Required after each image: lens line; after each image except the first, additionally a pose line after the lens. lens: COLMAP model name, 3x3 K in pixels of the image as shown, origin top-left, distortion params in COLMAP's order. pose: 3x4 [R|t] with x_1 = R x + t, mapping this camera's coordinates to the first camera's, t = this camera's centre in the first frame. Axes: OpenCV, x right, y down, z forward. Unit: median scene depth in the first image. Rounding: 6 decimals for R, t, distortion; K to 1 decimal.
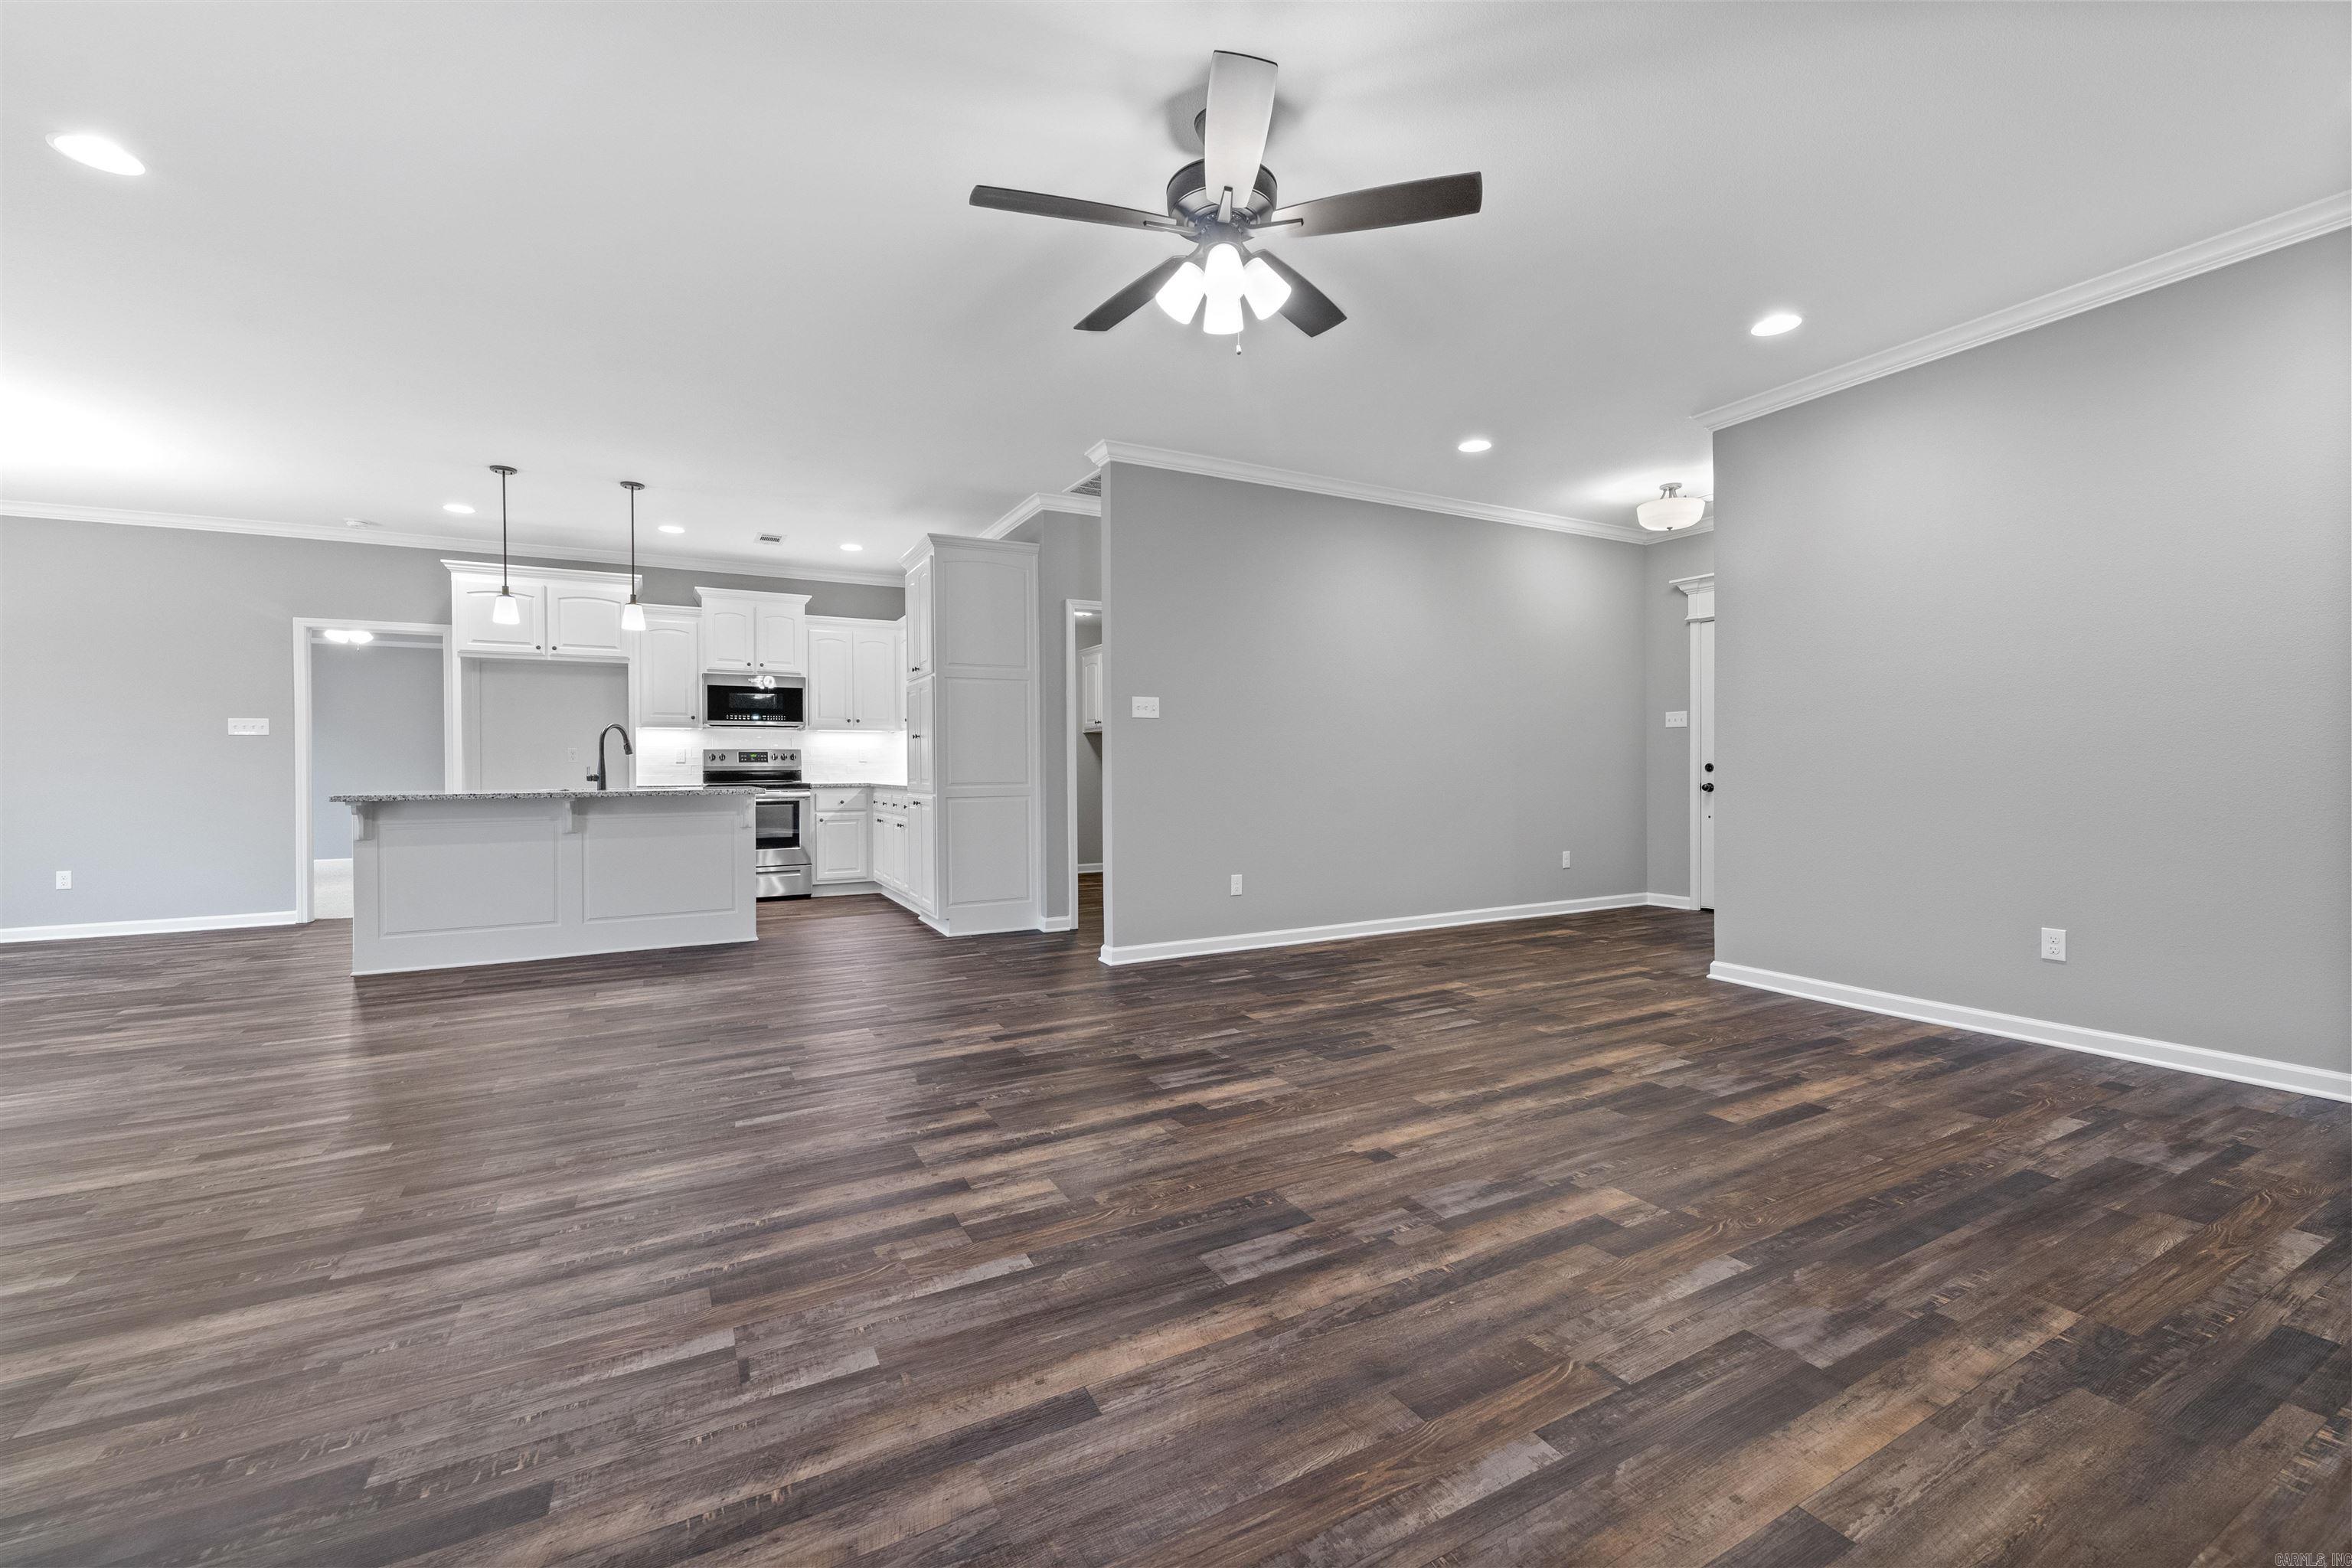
lens RADIAL K [[968.3, 0, 1175.0], [0, 968.3, 763.1], [0, 0, 1]] dist [0.009309, -0.003463]
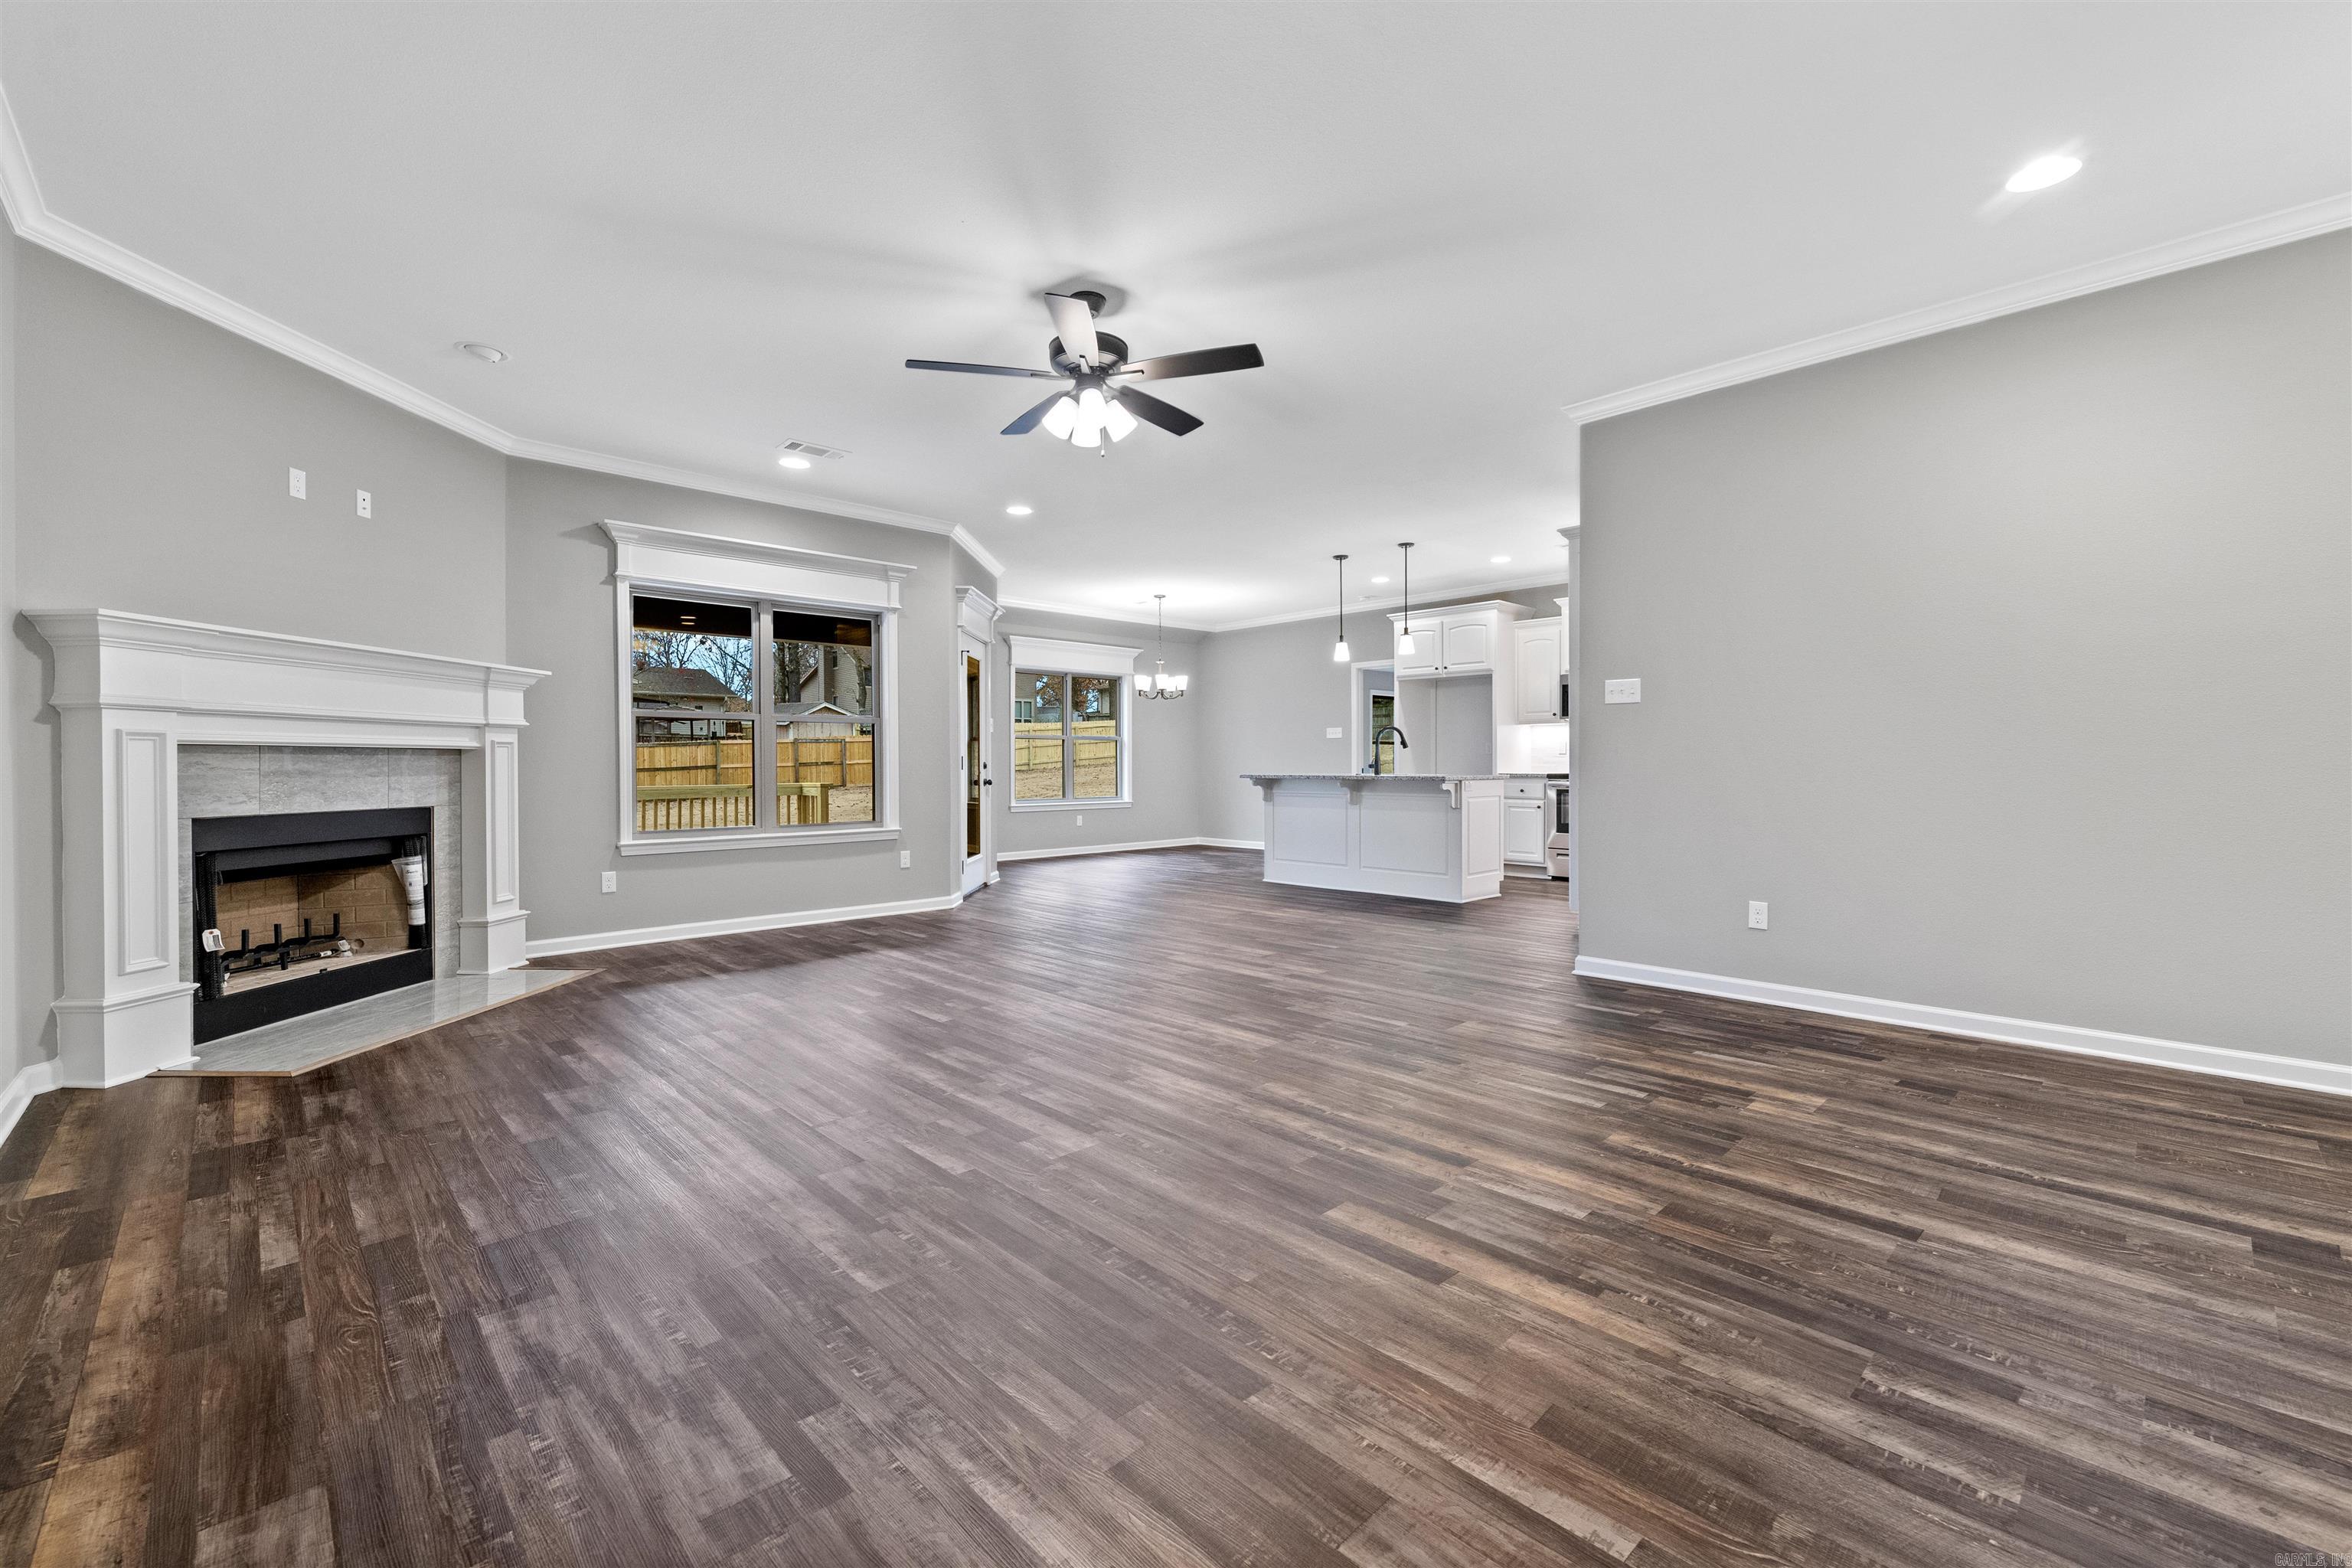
lens RADIAL K [[968.3, 0, 1152.9], [0, 968.3, 762.9], [0, 0, 1]] dist [0.009309, -0.003463]
pose [[0.250052, 0.007535, -0.968203, 0.575677], [0.007472, 0.999925, 0.009711, -0.004030], [0.968204, -0.009663, 0.249977, 0.294547]]
